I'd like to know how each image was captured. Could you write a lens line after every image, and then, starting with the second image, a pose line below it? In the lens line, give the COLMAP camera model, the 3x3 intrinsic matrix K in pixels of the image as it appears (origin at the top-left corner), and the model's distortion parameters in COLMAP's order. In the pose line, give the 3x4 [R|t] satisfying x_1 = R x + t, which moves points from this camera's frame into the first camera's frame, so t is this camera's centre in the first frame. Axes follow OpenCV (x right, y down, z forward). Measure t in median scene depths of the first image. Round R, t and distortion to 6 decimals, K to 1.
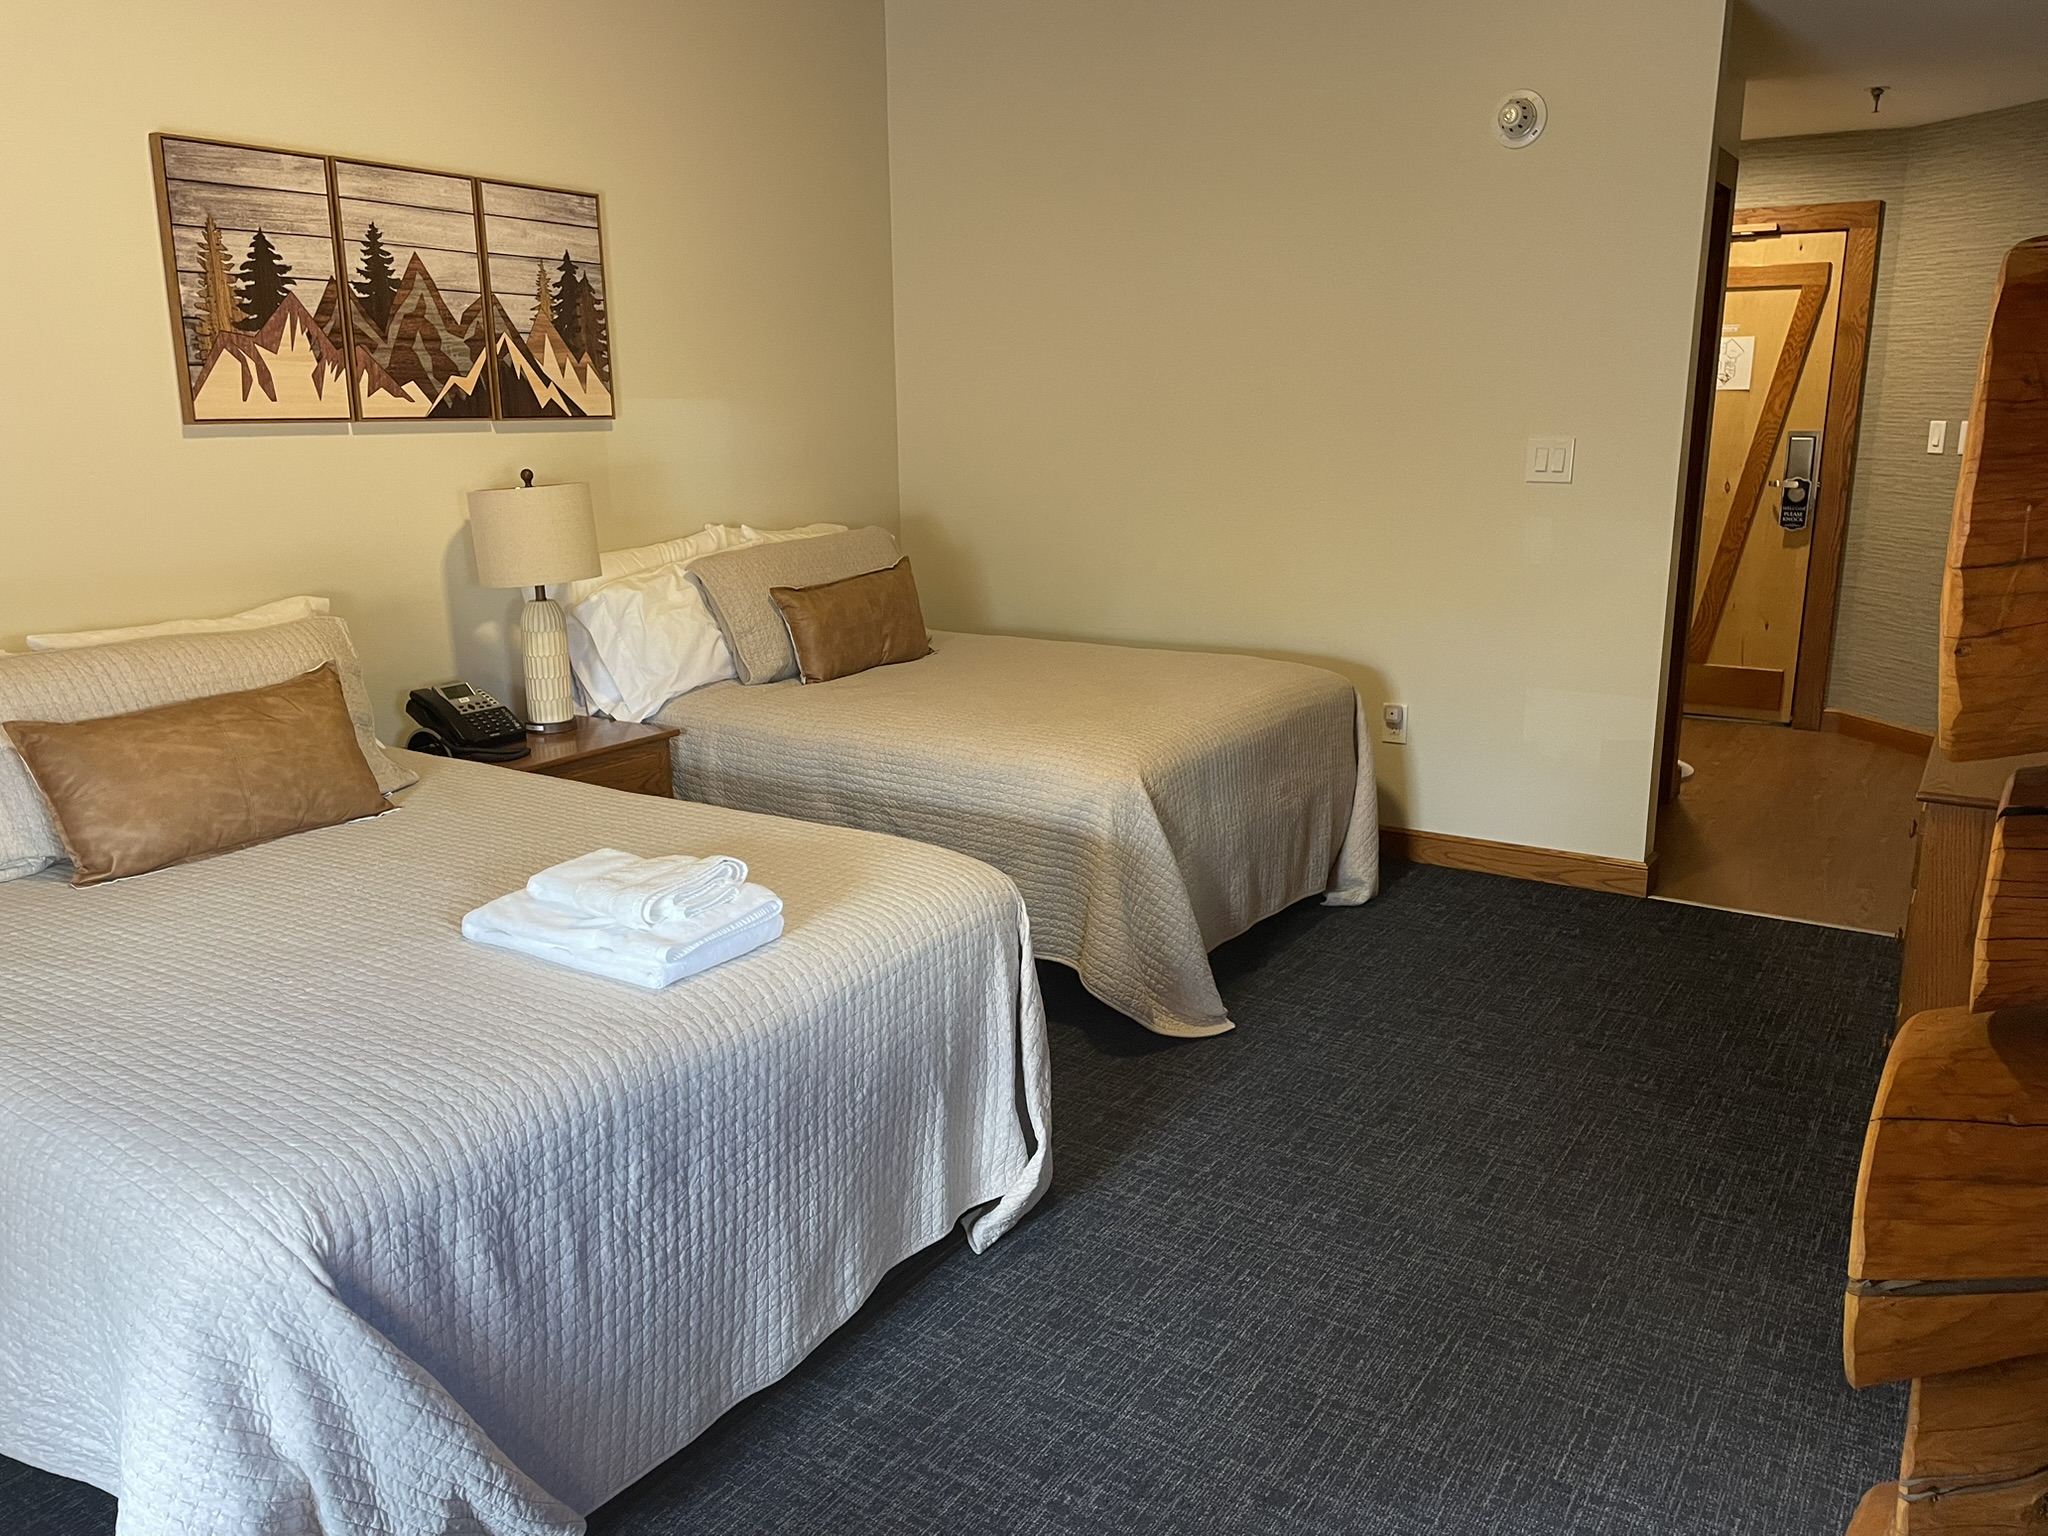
lens RADIAL K [[1531.0, 0, 1025.7], [0, 1531.0, 767.5], [0, 0, 1]] dist [0.003225, -0.039085]
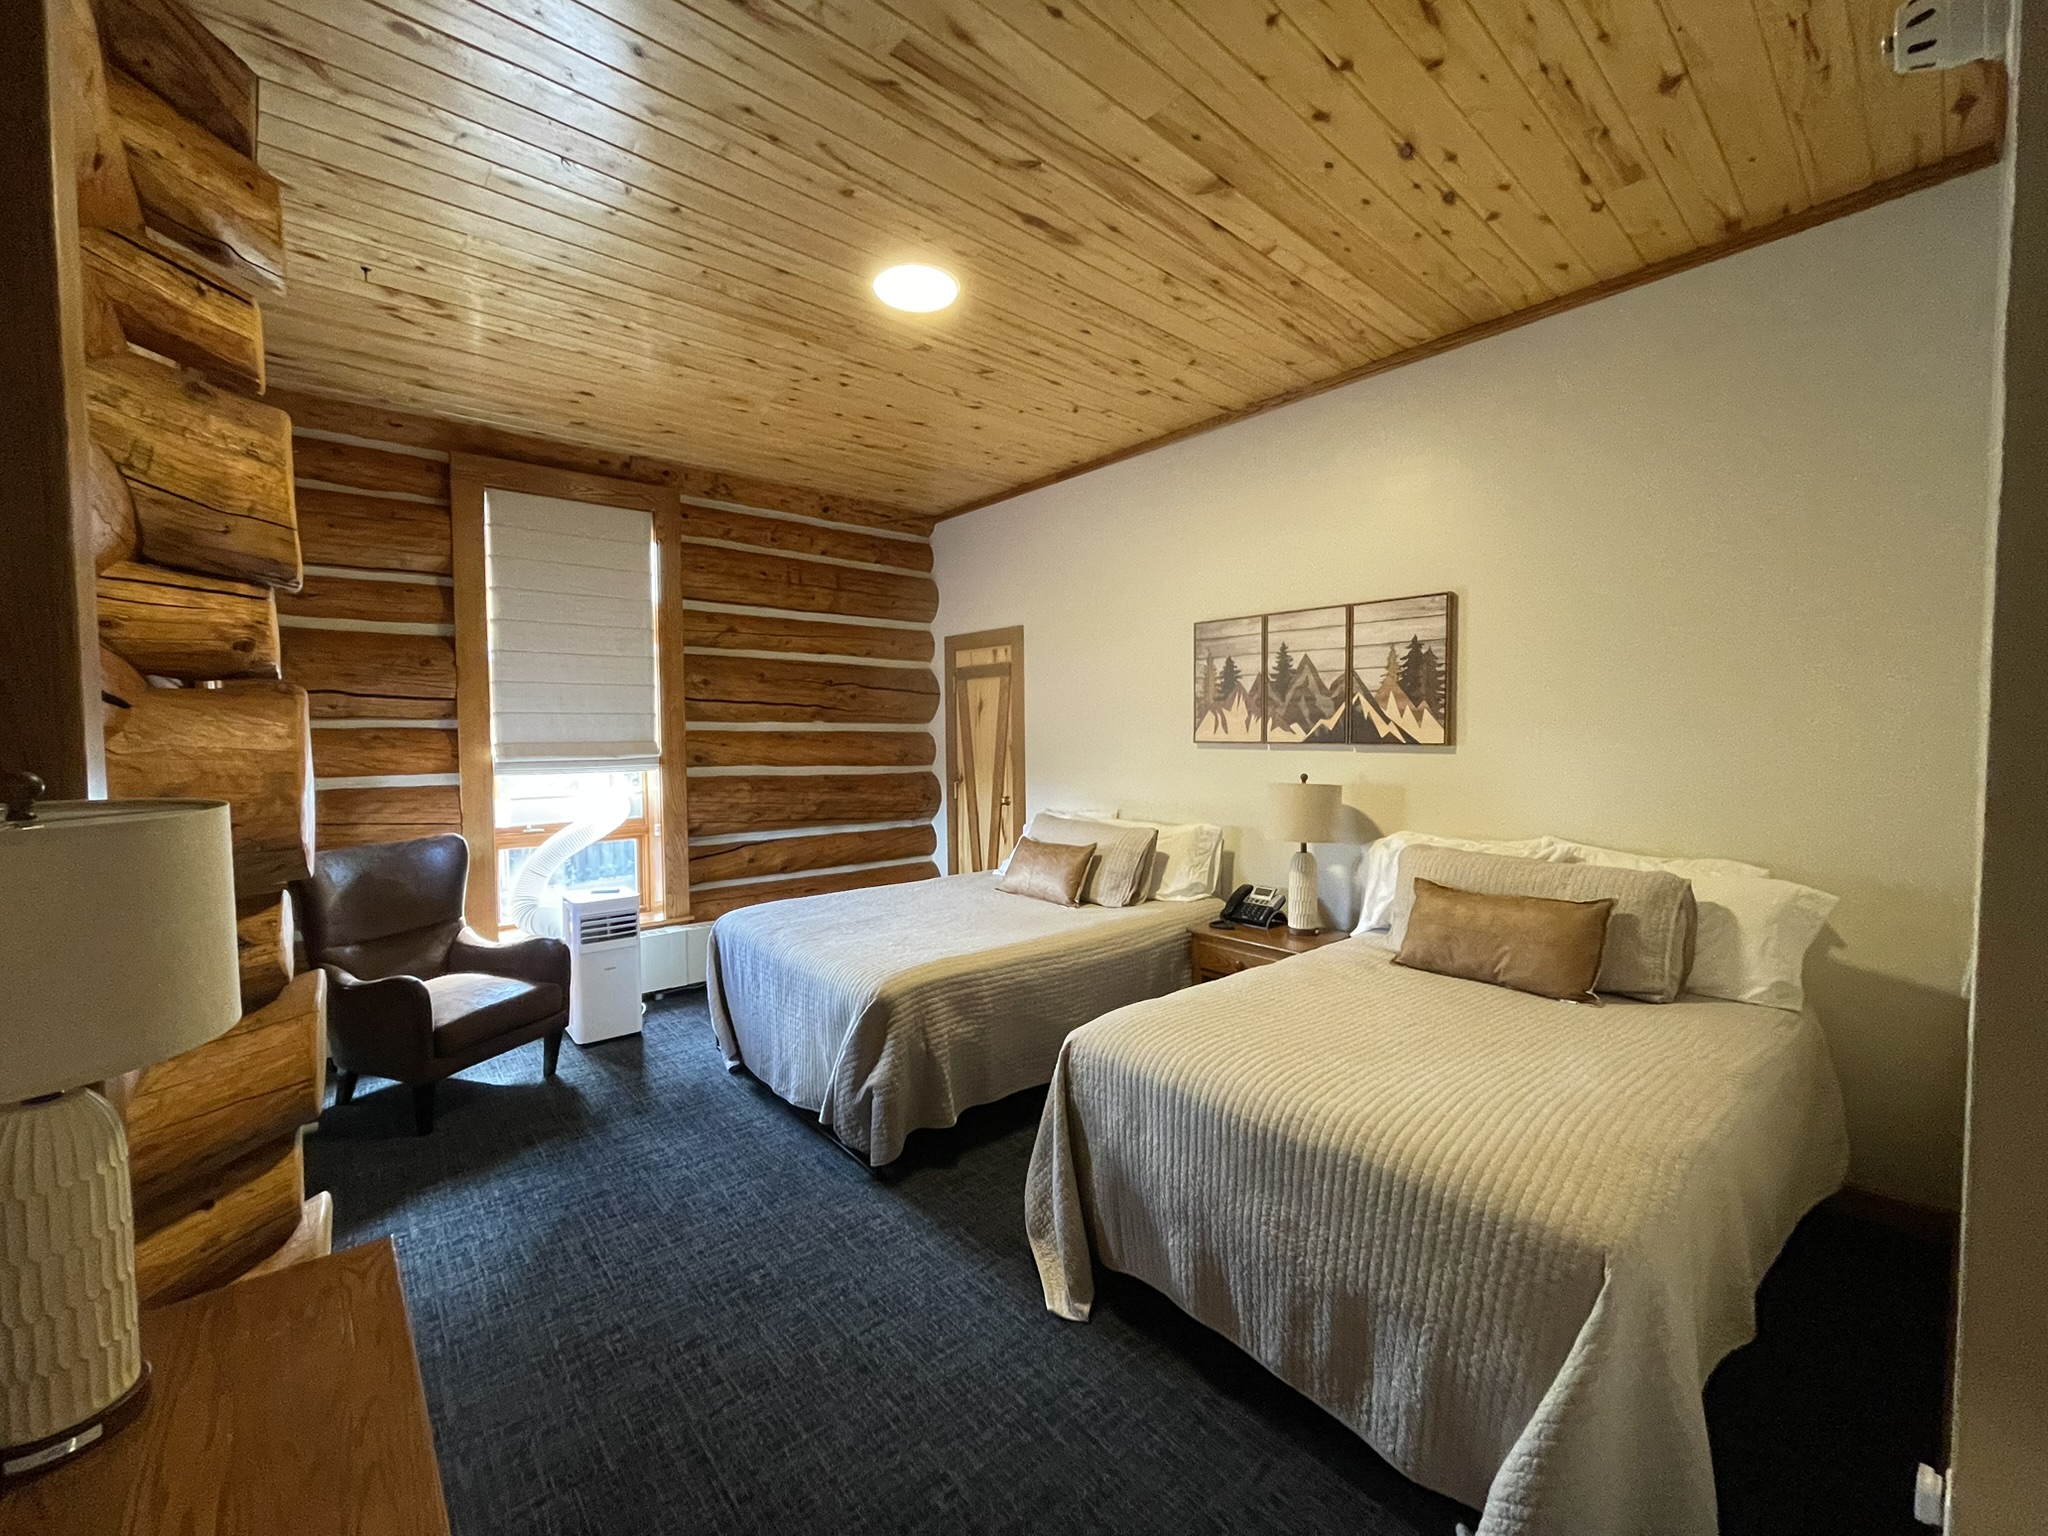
lens RADIAL K [[831.5, 0, 1037.8], [0, 831.5, 755.5], [0, 0, 1]] dist [-0.025992, -0.000206]
pose [[-0.279352, 0.029442, -0.959737, 0.644599], [-0.218494, 0.971359, 0.093396, -0.243922], [0.934999, 0.235788, -0.264918, 1.000806]]
